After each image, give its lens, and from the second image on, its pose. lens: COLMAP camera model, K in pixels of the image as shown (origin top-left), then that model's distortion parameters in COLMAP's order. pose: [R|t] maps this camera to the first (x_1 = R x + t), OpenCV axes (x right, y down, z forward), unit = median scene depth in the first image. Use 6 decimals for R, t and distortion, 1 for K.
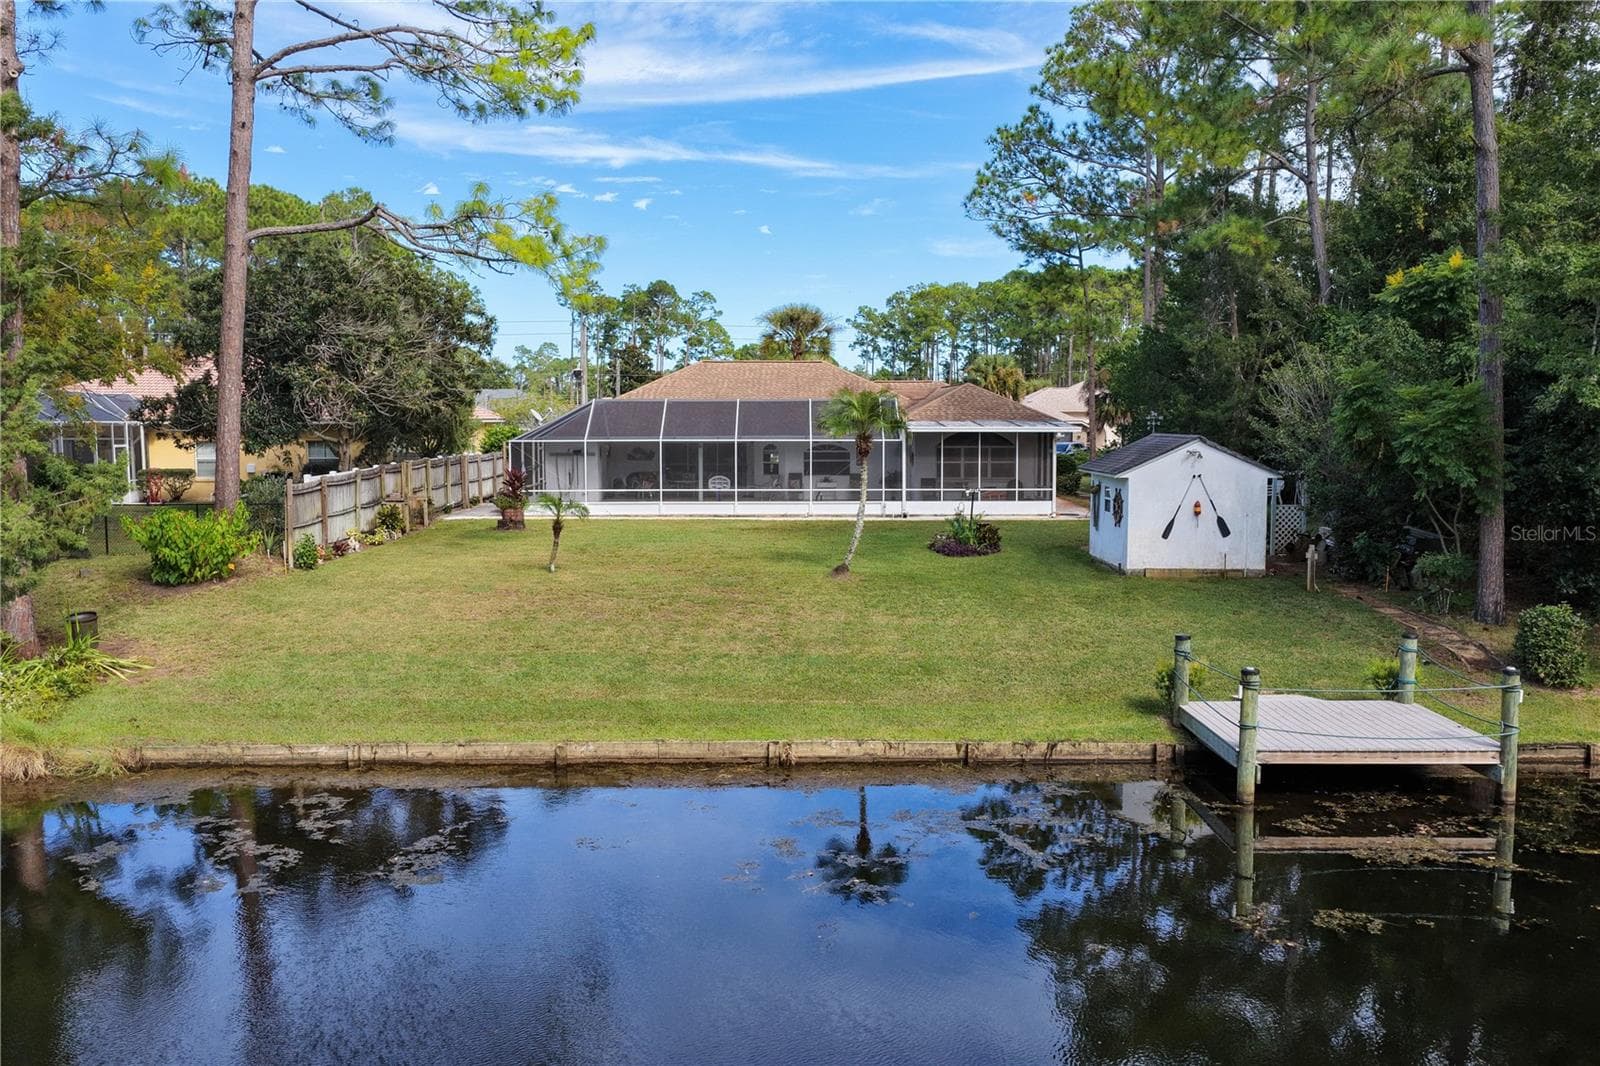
lens RADIAL K [[1339.4, 0, 791.3], [0, 1339.4, 527.1], [0, 0, 1]] dist [-0.011120, 0.024095]
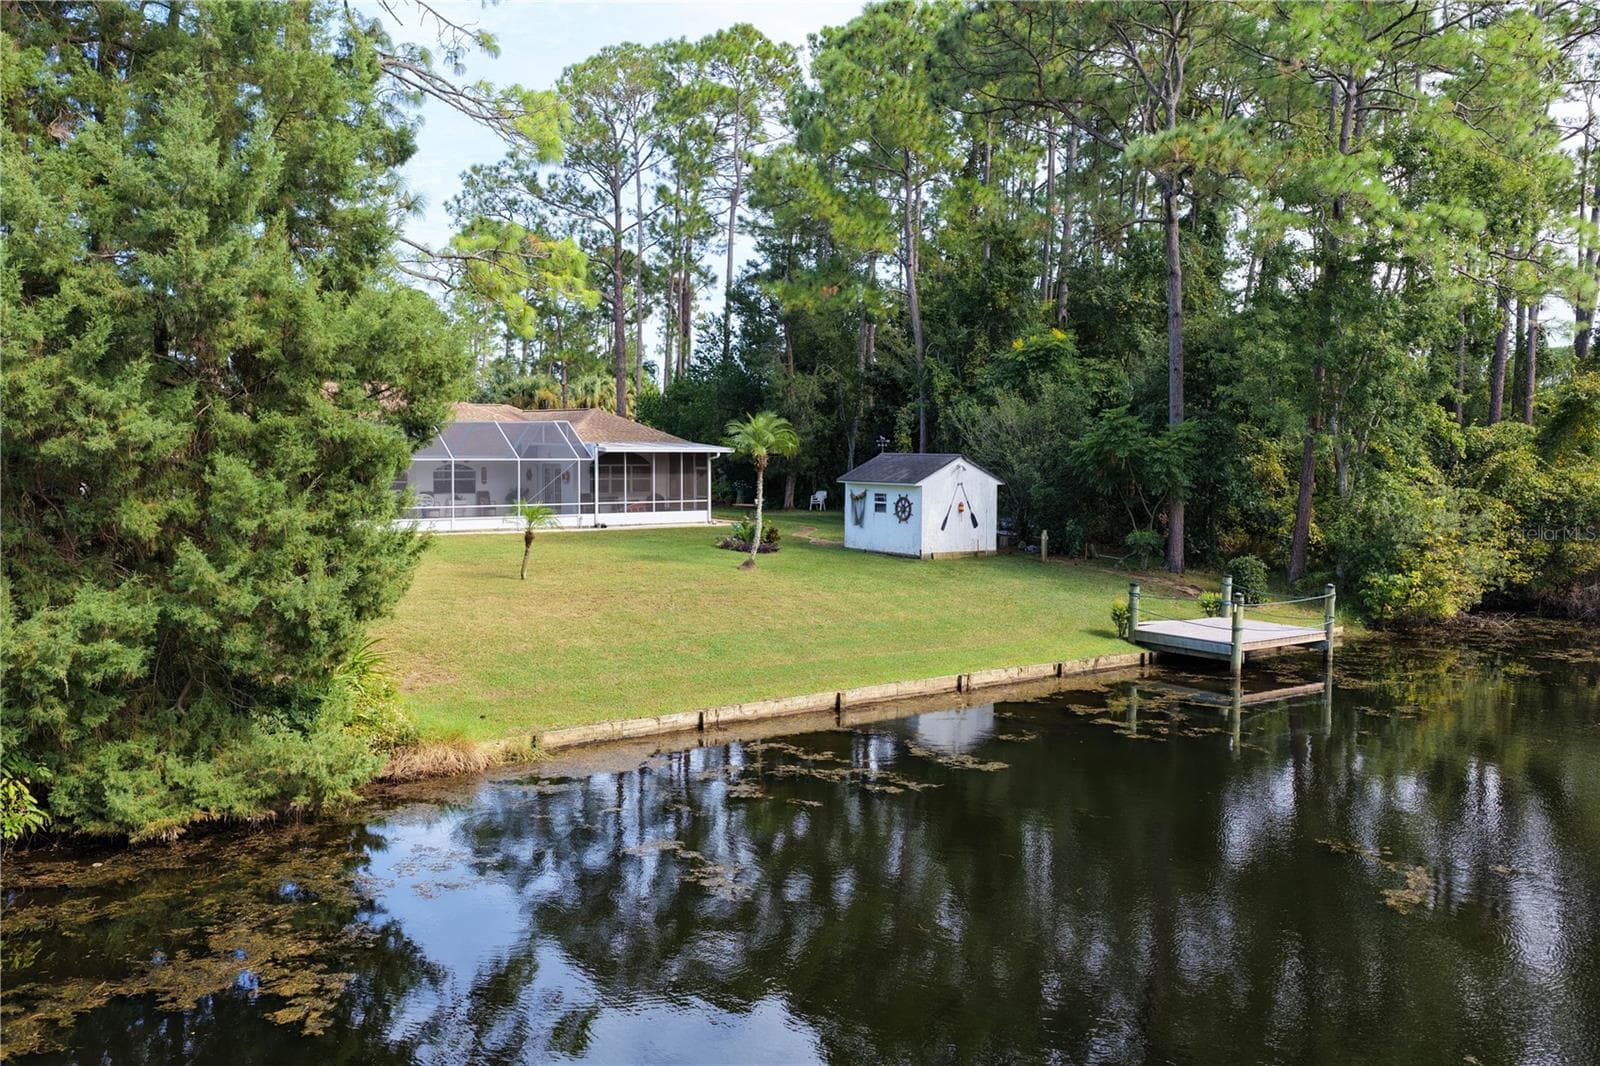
lens RADIAL K [[1339.4, 0, 791.3], [0, 1339.4, 527.1], [0, 0, 1]] dist [-0.011120, 0.024095]
pose [[0.816867, -0.031762, 0.575951, -0.627102], [0.041256, 0.999143, -0.003414, 0.003771], [-0.575349, 0.026550, 0.817477, -0.020765]]
